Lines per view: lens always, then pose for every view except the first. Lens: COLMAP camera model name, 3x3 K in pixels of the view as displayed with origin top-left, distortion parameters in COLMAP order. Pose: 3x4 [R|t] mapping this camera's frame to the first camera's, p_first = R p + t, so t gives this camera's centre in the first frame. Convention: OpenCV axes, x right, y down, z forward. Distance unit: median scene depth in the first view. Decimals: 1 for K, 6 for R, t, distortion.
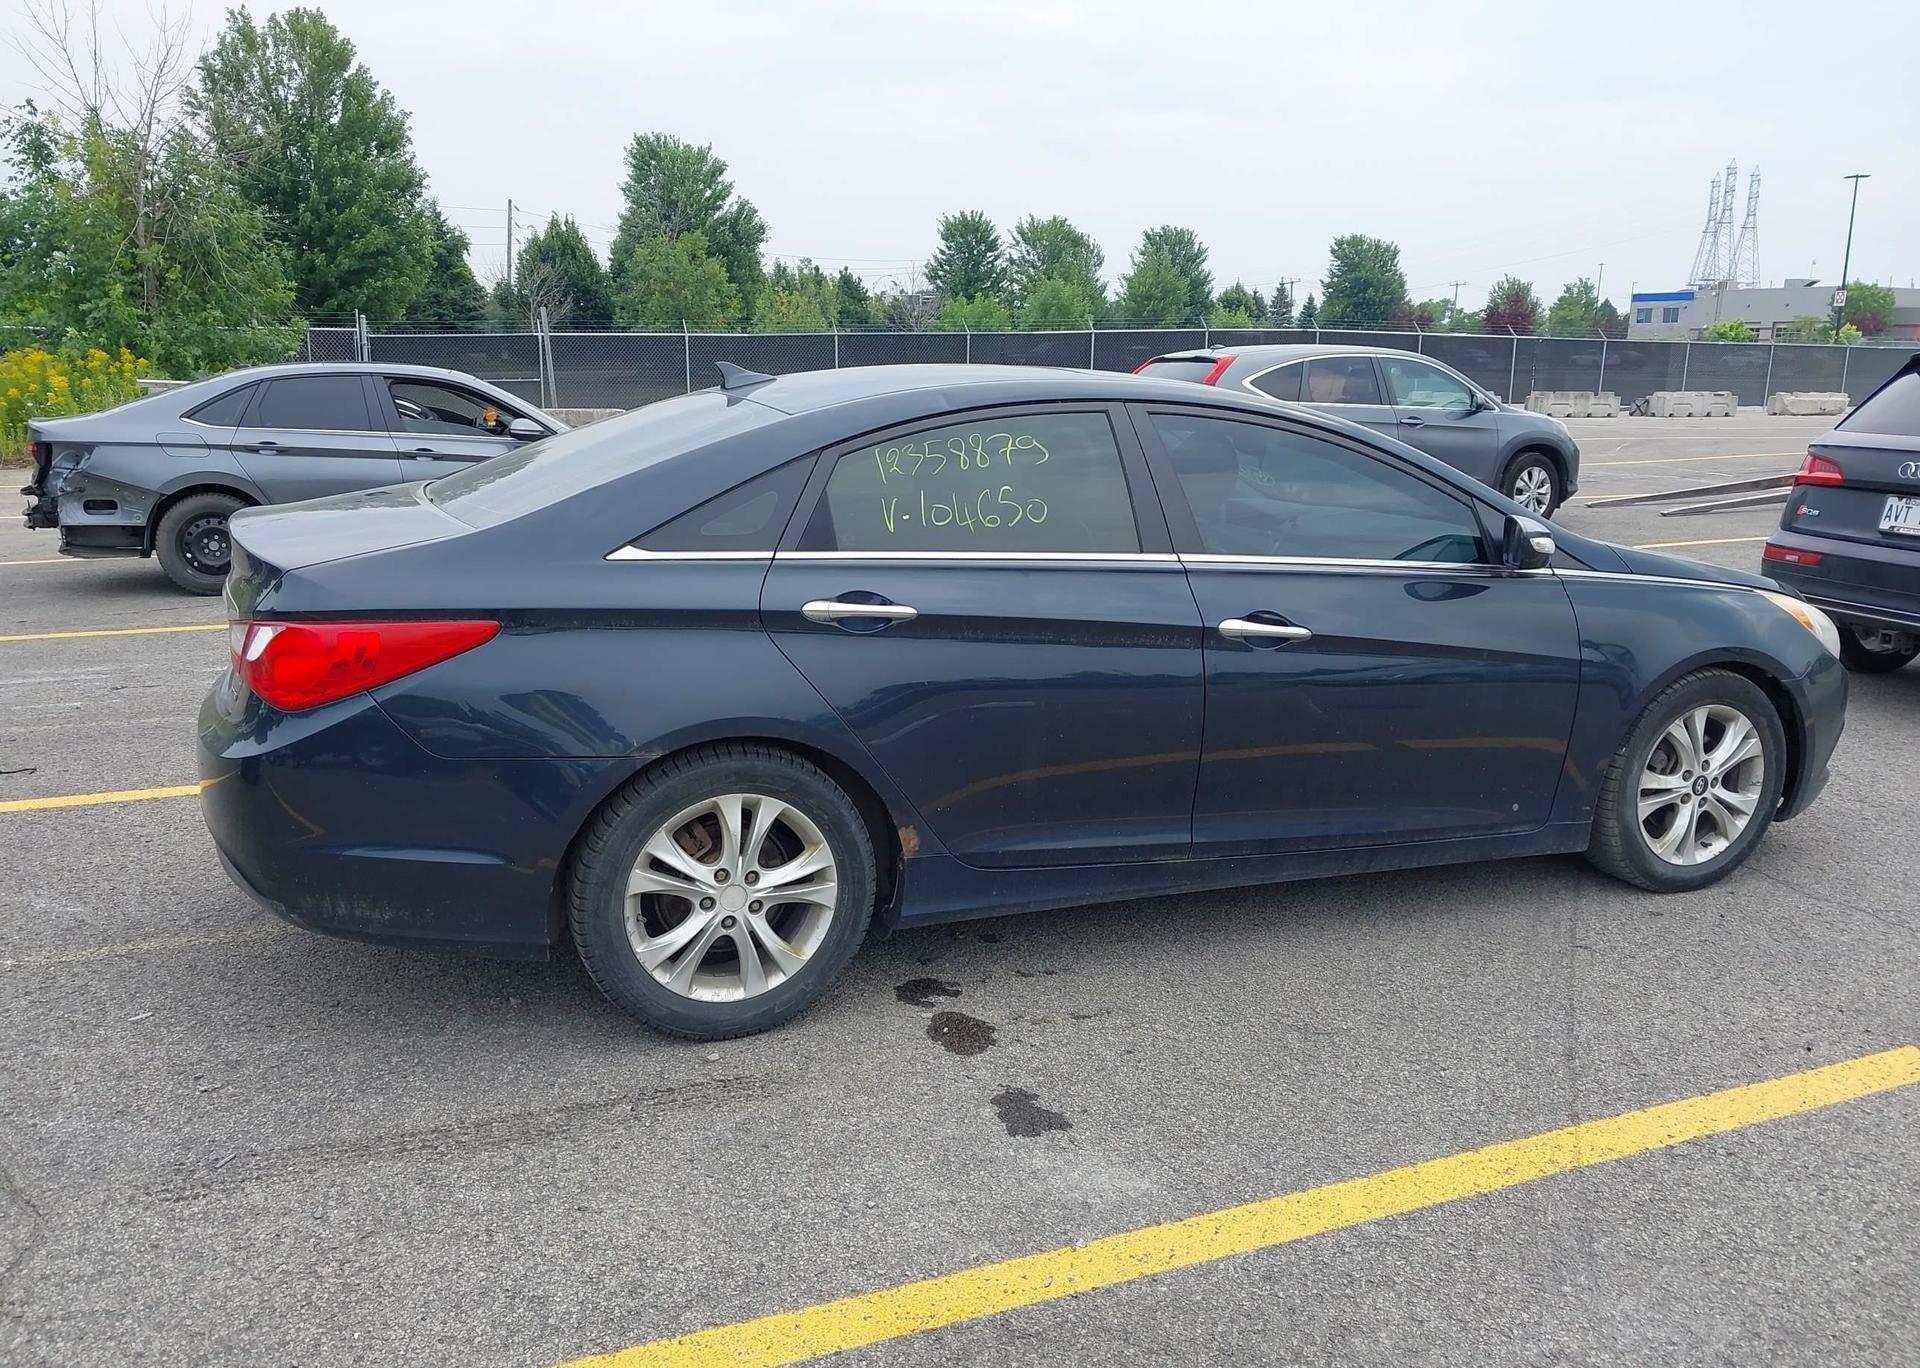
lens RADIAL K [[1518.6, 0, 961.5], [0, 1518.6, 686.2], [0, 0, 1]] dist [0.042746, -0.064466]
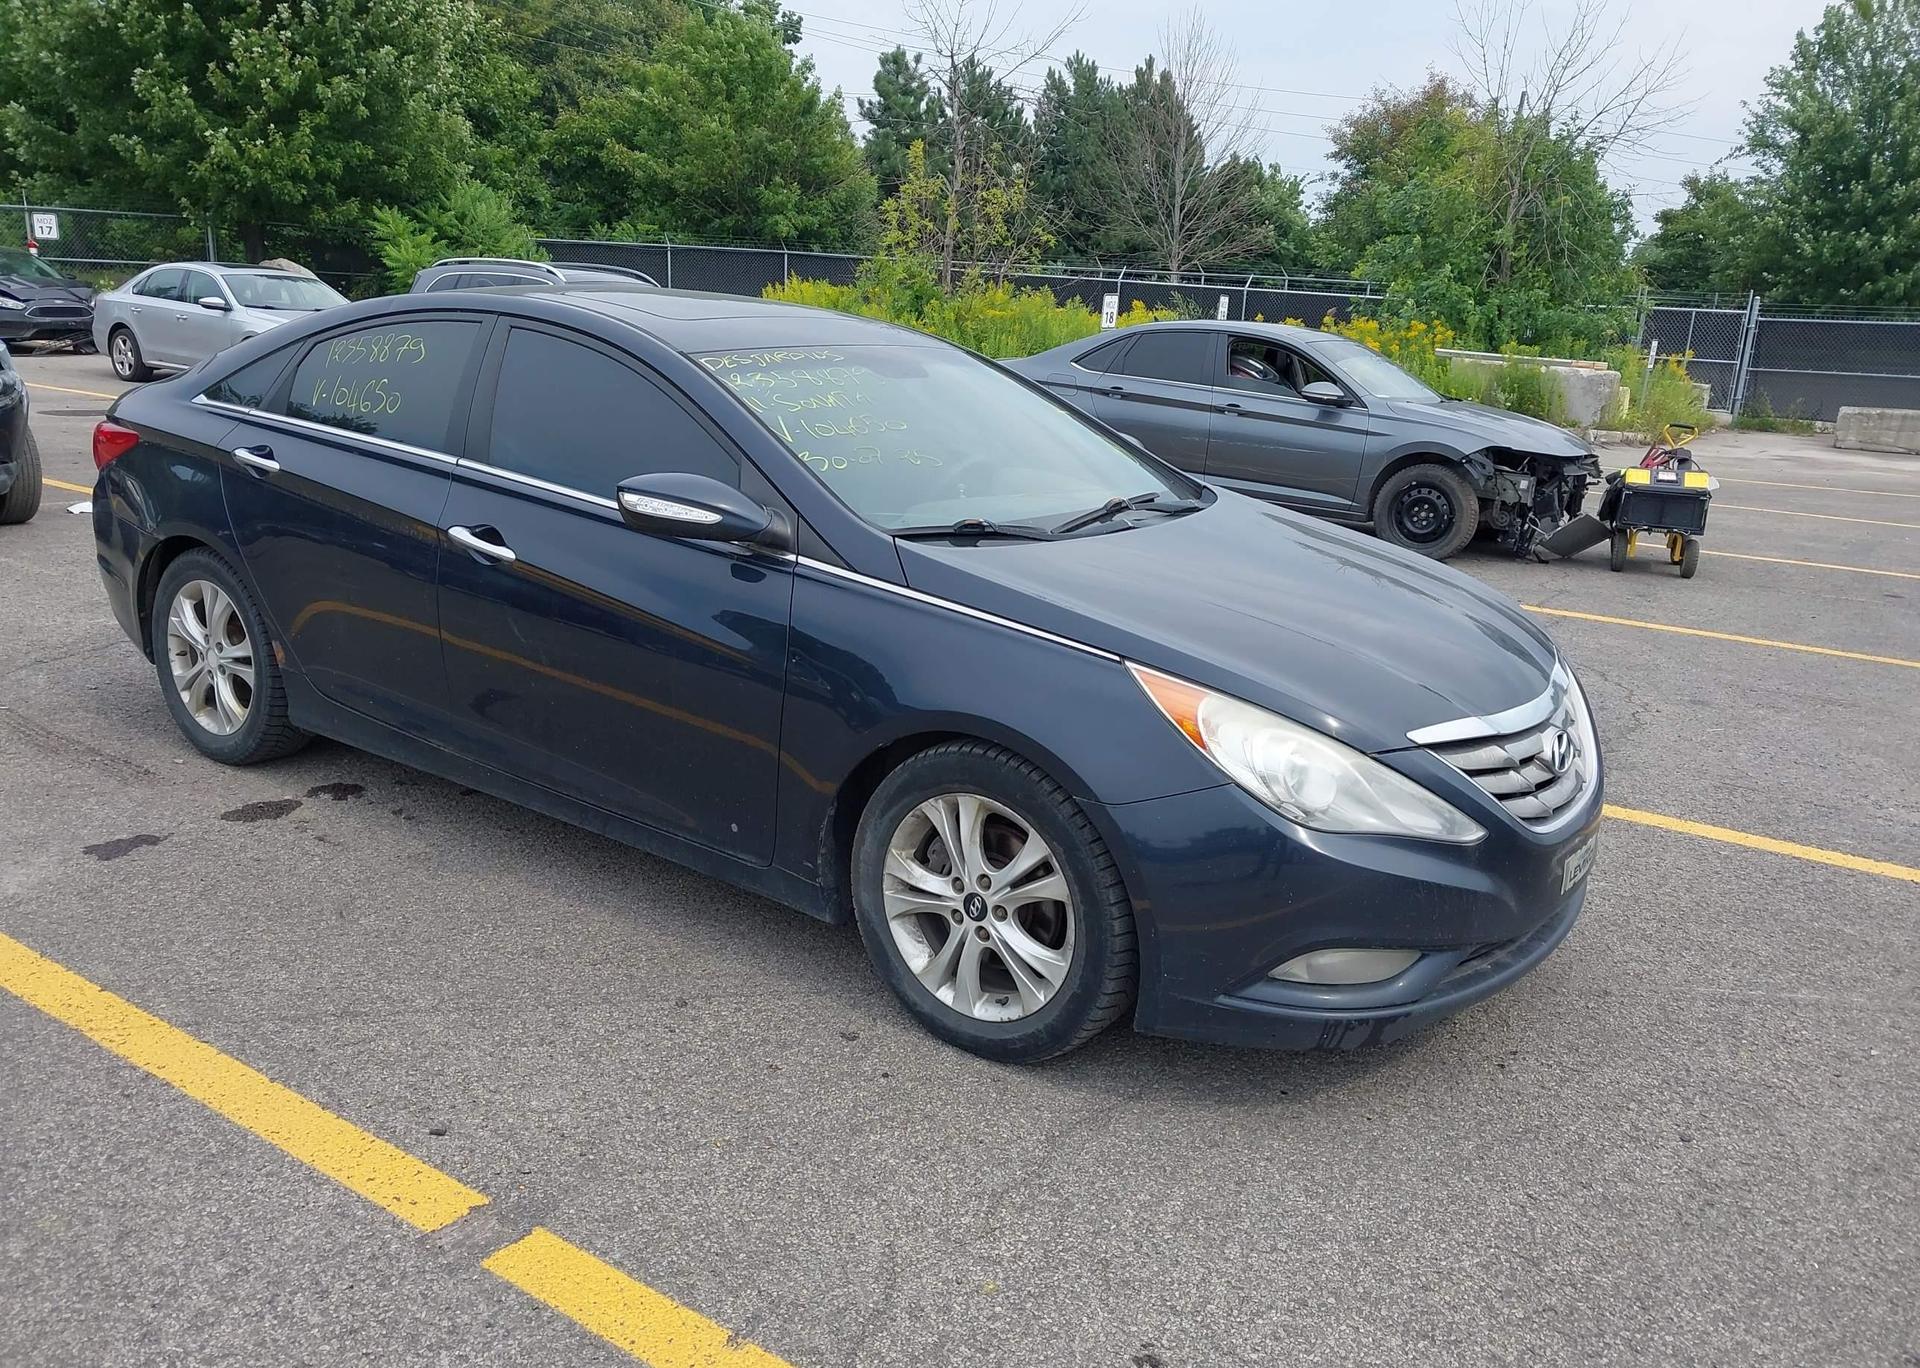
lens RADIAL K [[1518.6, 0, 951.0], [0, 1518.6, 695.3], [0, 0, 1]] dist [0.042746, -0.064466]
pose [[0.539617, 0.230962, -0.809611, 1.042470], [-0.221663, 0.966682, 0.128028, -0.119410], [0.812206, 0.110374, 0.572834, 0.588629]]
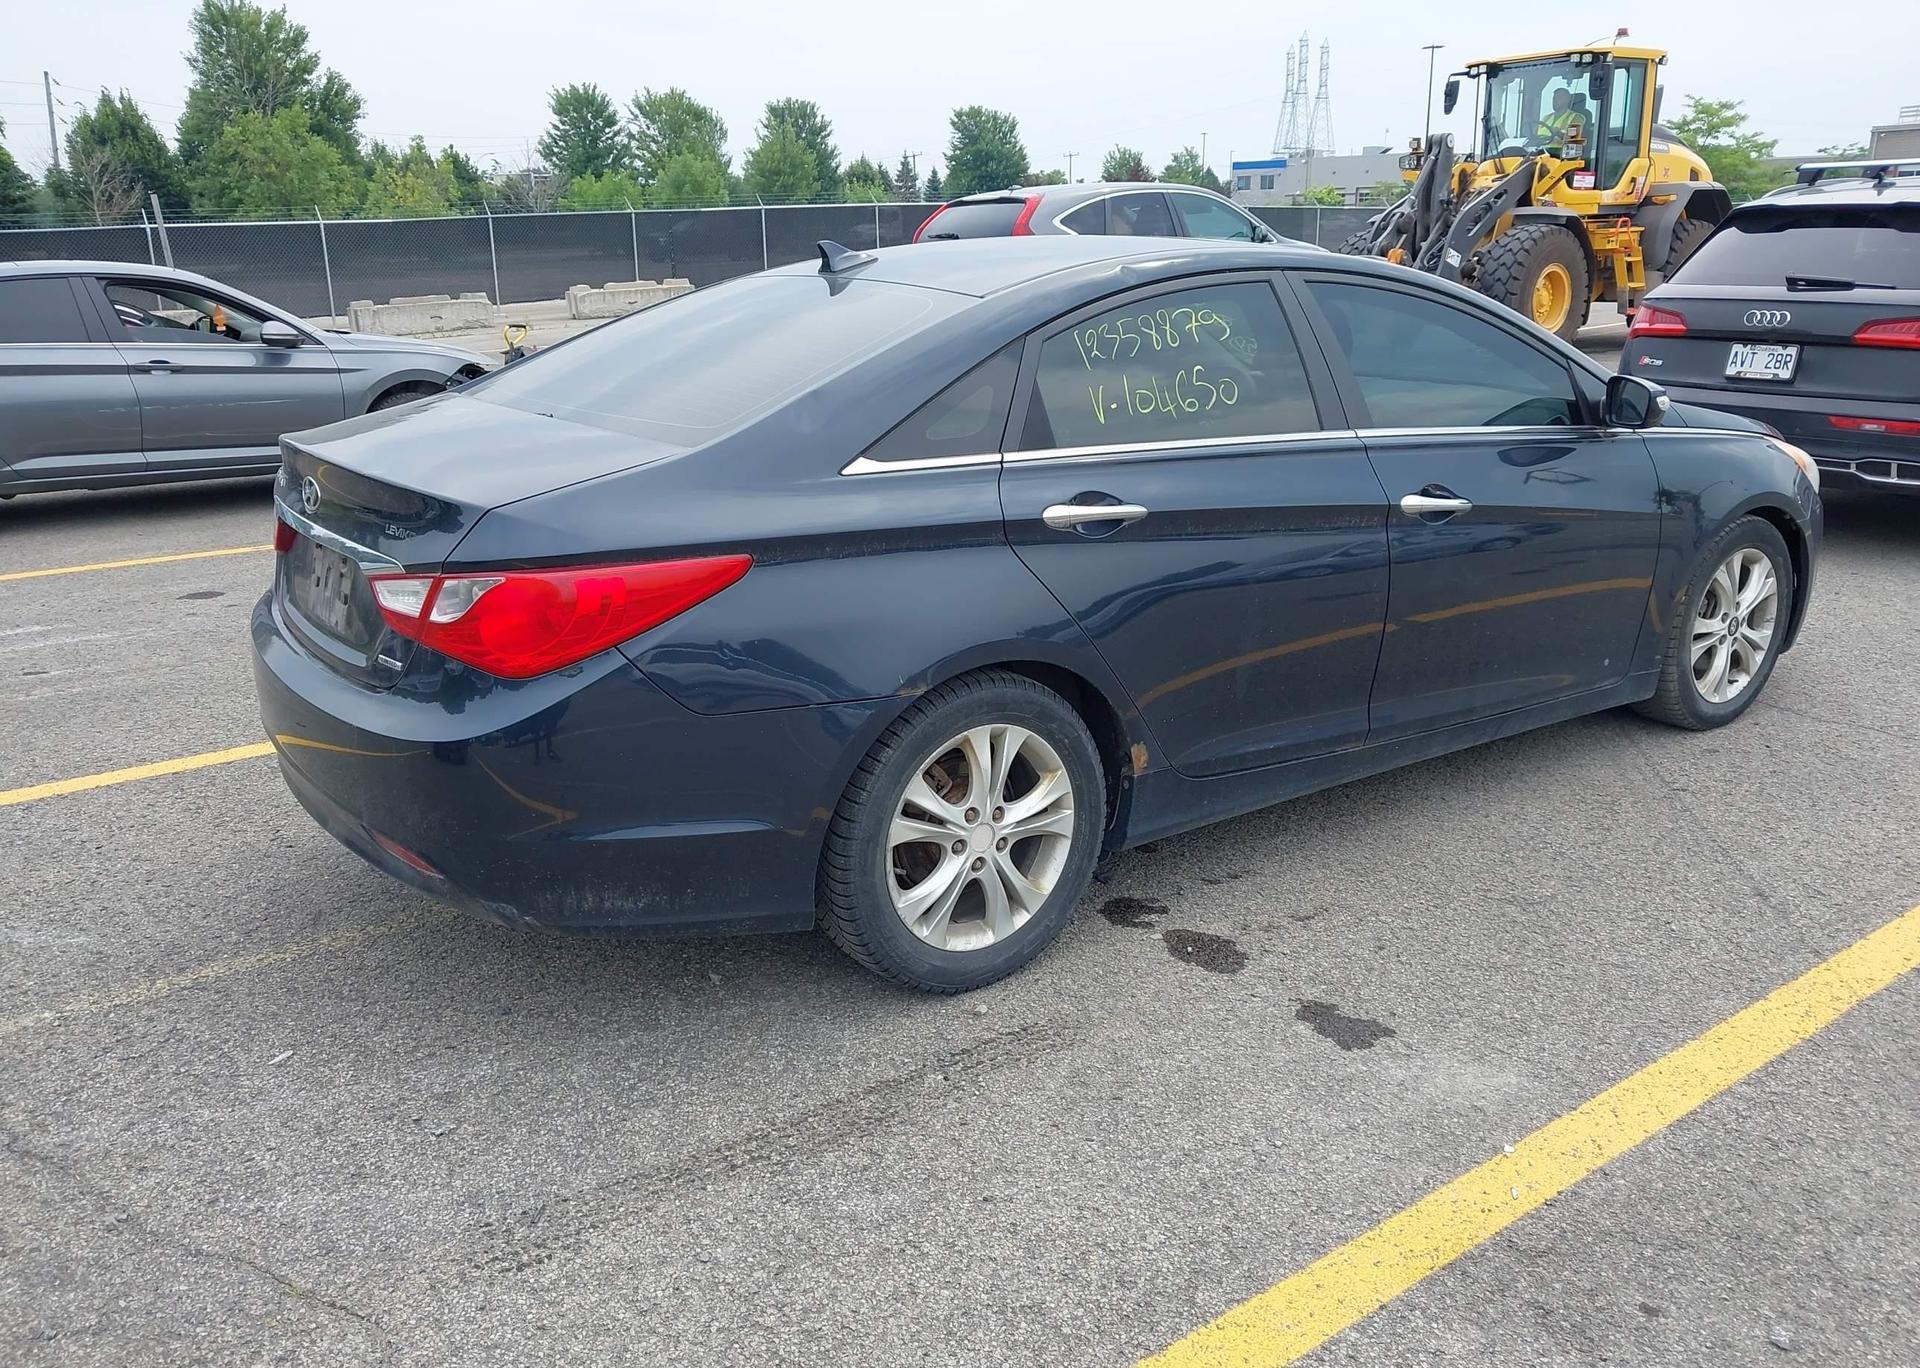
lens RADIAL K [[1518.6, 0, 958.4], [0, 1518.6, 686.2], [0, 0, 1]] dist [0.042746, -0.064466]
pose [[0.970886, -0.092099, 0.221129, -0.278968], [0.075461, 0.993725, 0.082563, -0.021680], [-0.227345, -0.063473, 0.971743, 0.094714]]
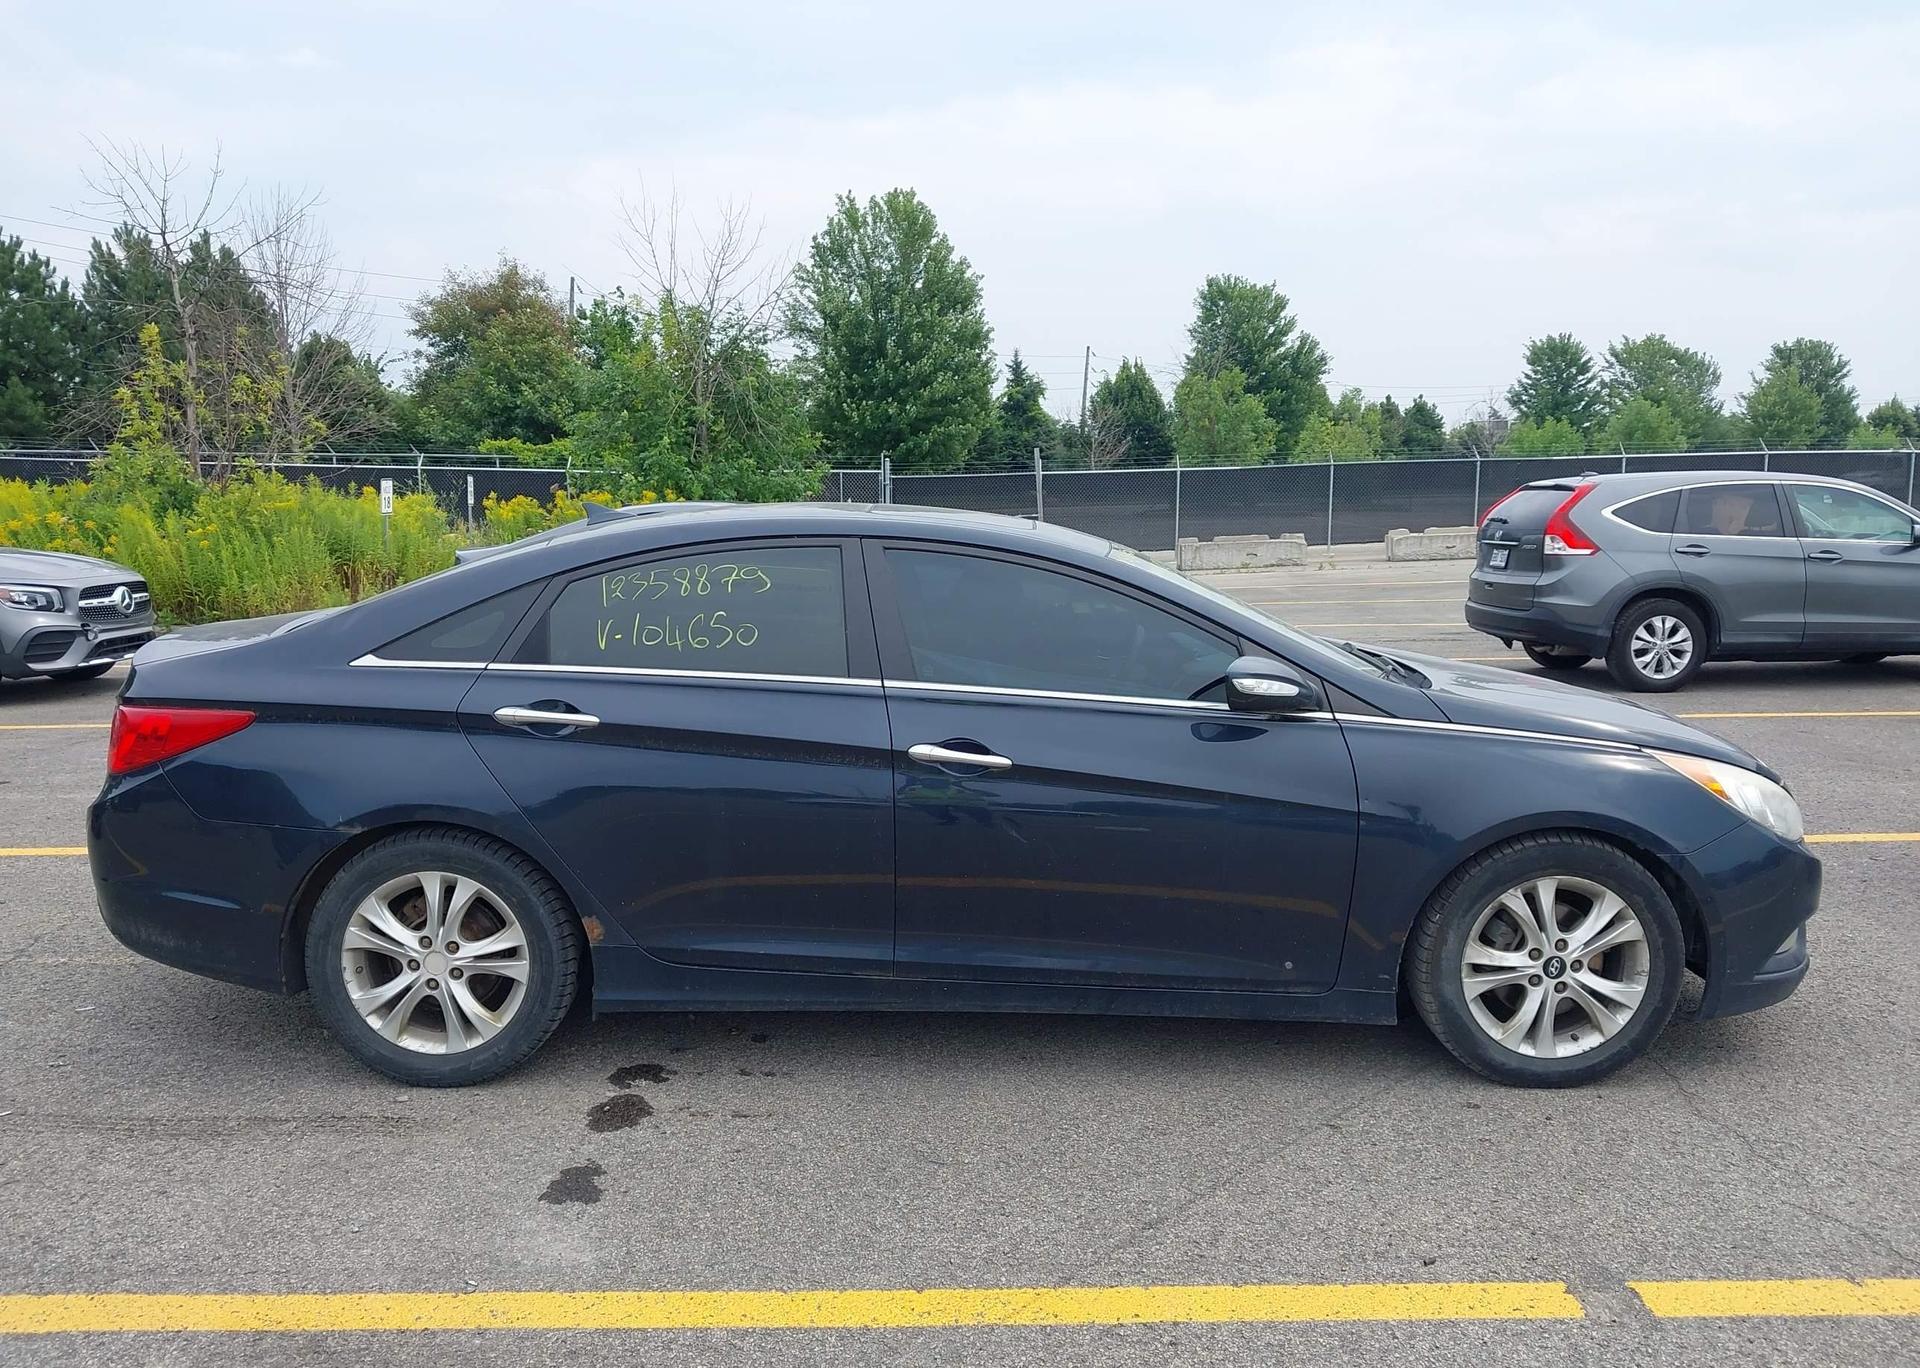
lens RADIAL K [[1518.6, 0, 956.4], [0, 1518.6, 712.7], [0, 0, 1]] dist [0.042746, -0.064466]
pose [[0.927356, 0.043196, -0.371679, 0.493389], [-0.068168, 0.996195, -0.054306, -0.009873], [0.367918, 0.075697, 0.926772, 0.049797]]
